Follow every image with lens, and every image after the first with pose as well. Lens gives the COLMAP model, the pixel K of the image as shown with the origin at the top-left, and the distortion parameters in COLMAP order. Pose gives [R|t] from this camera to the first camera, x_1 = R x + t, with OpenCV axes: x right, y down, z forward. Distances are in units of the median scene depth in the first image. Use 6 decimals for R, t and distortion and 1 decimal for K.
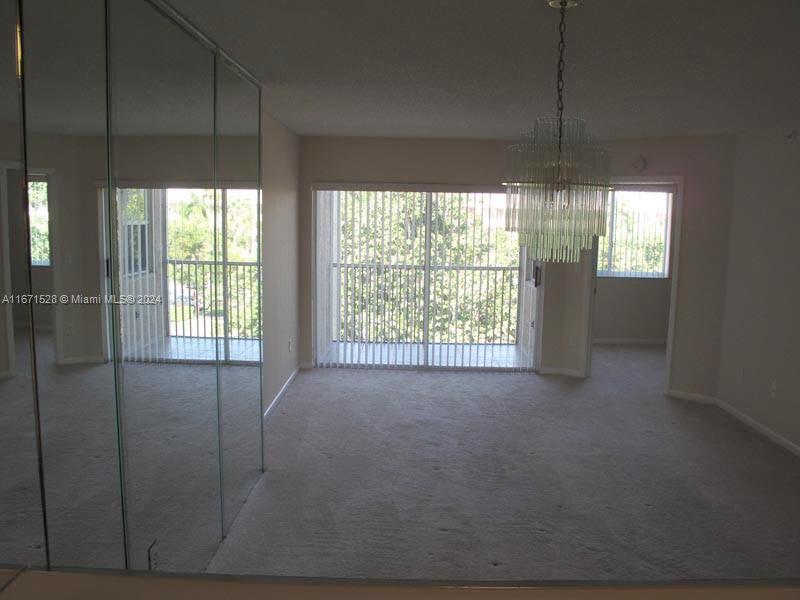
lens RADIAL K [[661.2, 0, 396.3], [0, 661.2, 300.4], [0, 0, 1]] dist [-0.072799, 0.005861]
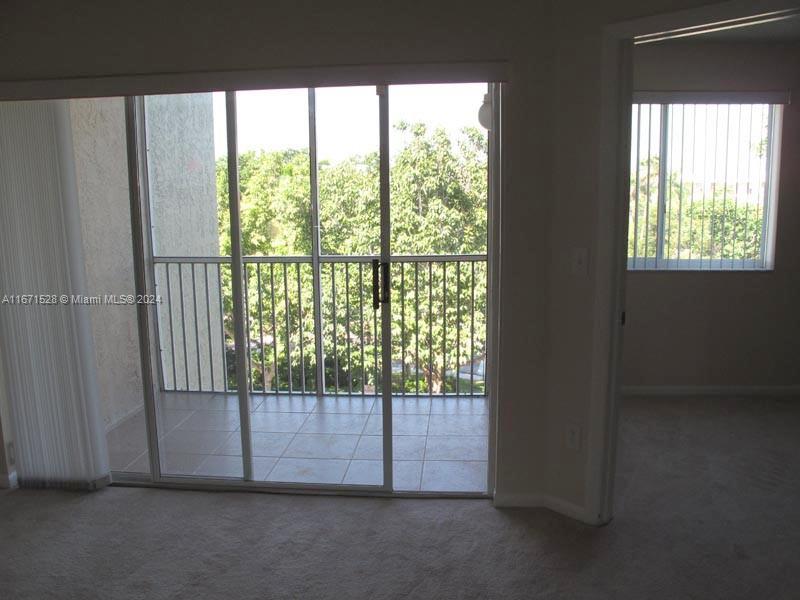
lens RADIAL K [[661.2, 0, 404.8], [0, 661.2, 299.8], [0, 0, 1]] dist [-0.072799, 0.005861]
pose [[0.997417, -0.021370, -0.068577, 0.082035], [0.023519, 0.999253, 0.030680, -0.017276], [0.067870, -0.032214, 0.997174, 0.241741]]
